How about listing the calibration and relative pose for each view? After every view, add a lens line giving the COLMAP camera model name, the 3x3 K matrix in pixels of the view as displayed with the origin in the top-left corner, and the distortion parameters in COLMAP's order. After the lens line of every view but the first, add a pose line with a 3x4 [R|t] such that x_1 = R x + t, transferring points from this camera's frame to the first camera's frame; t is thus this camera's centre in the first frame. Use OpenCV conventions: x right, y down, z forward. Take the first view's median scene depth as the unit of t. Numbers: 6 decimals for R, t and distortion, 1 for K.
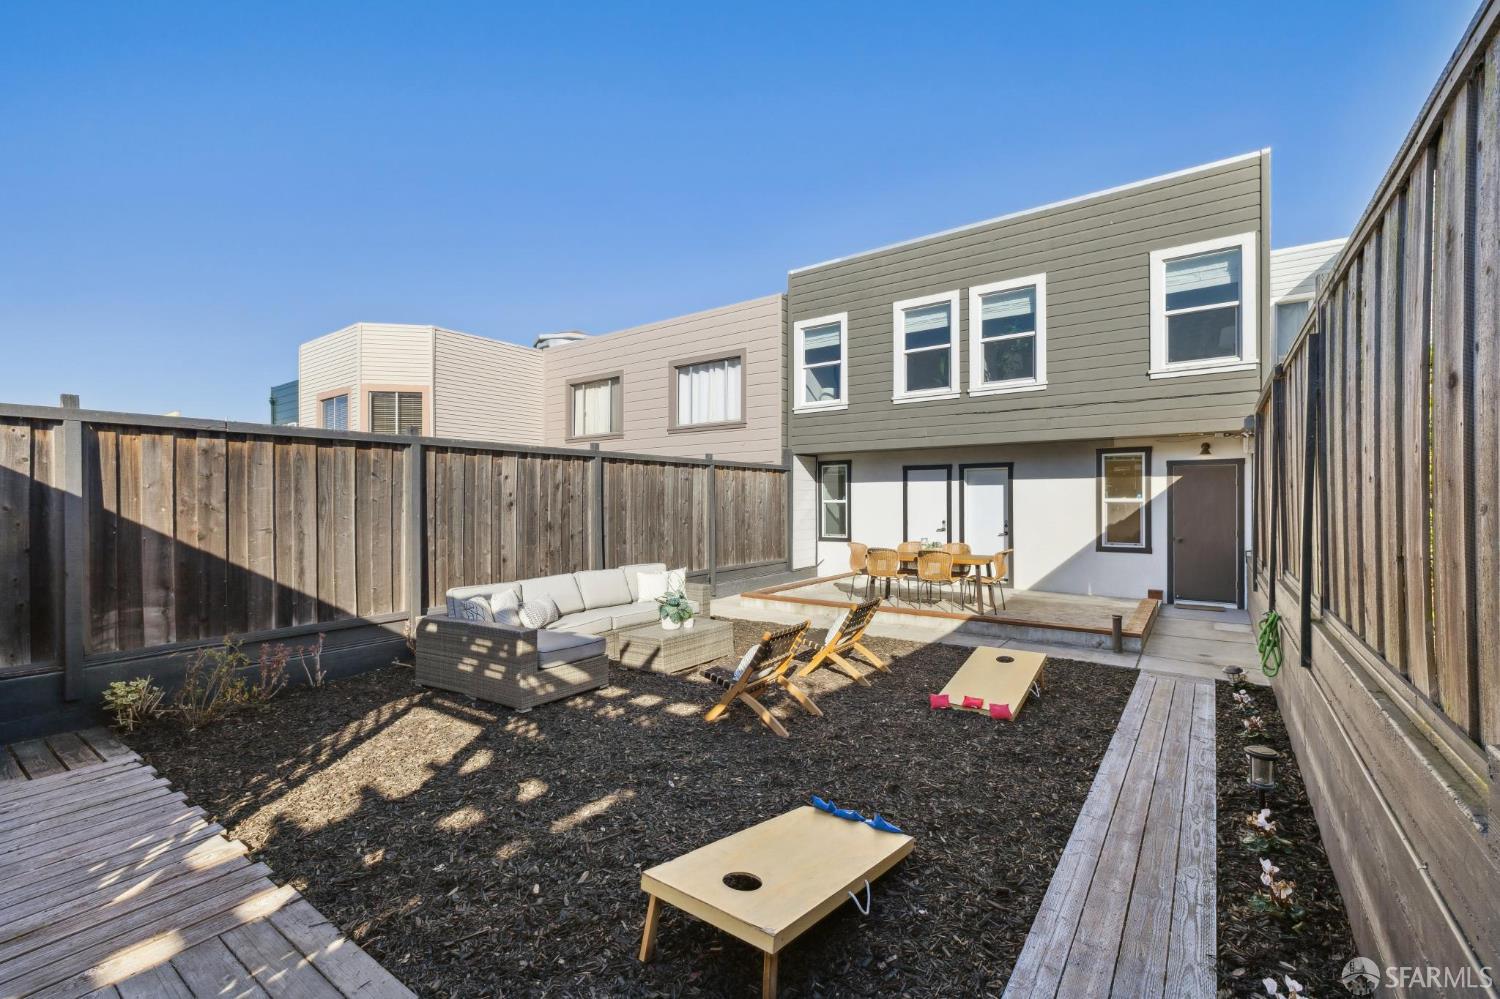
lens RADIAL K [[642.8, 0, 745.3], [0, 642.8, 498.5], [0, 0, 1]] dist [0.010813, -0.000912]
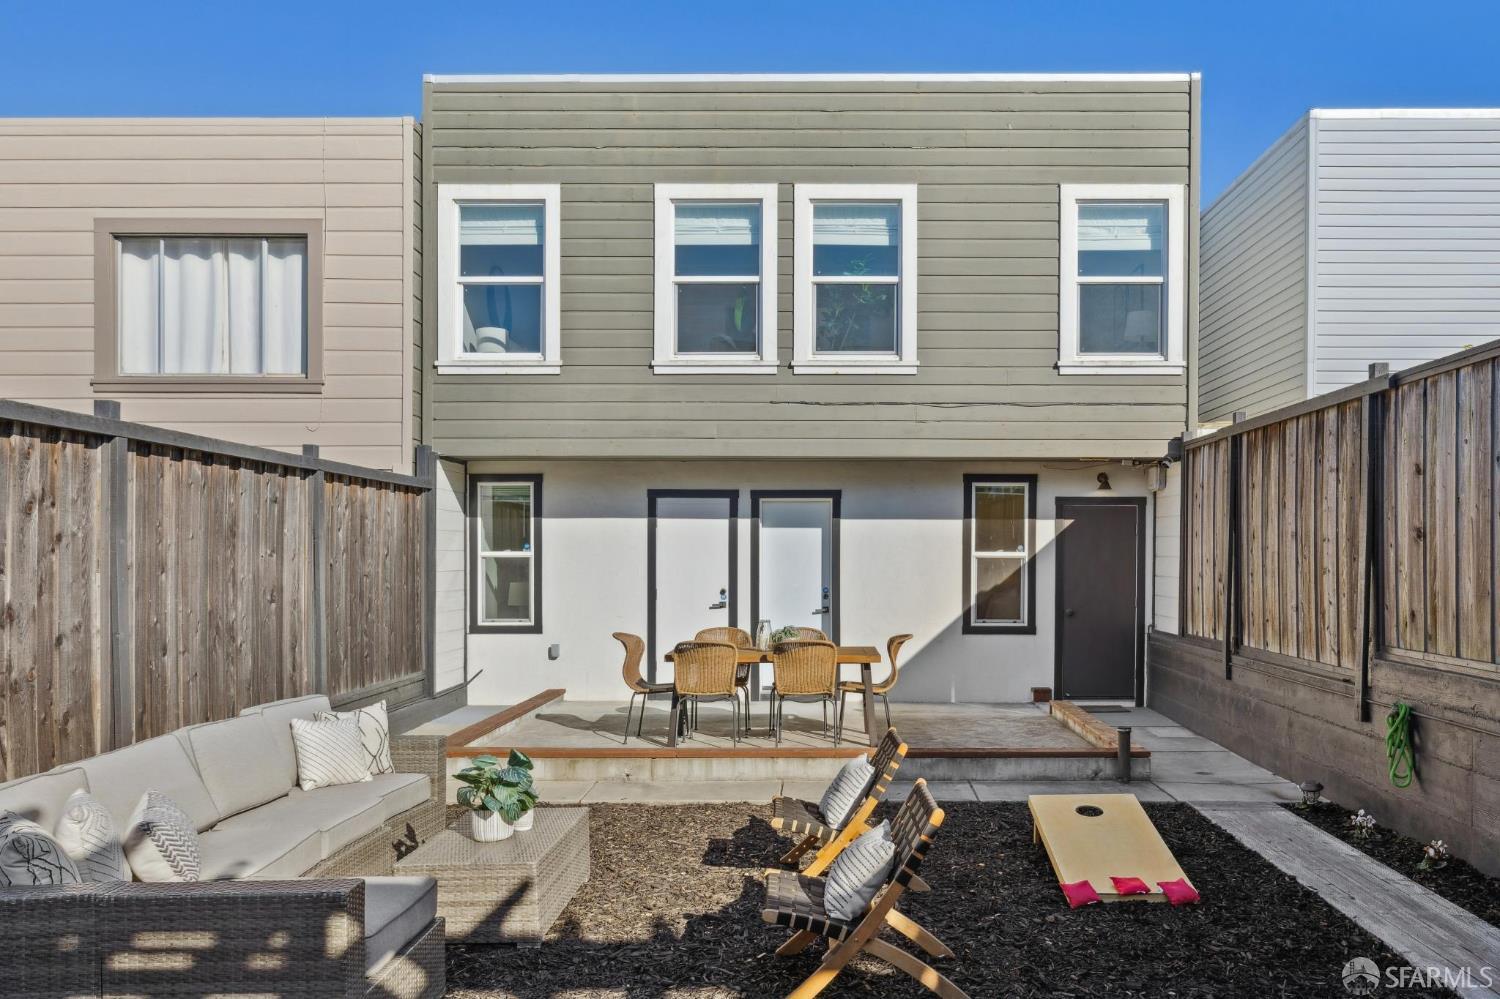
lens RADIAL K [[1171.8, 0, 758.1], [0, 1171.8, 571.3], [0, 0, 1]] dist [0.001767, 0.010230]
pose [[0.811858, -0.001856, 0.583852, -0.289862], [-0.006402, 0.999907, 0.012082, 0.006304], [-0.583820, -0.013547, 0.811770, 0.163600]]
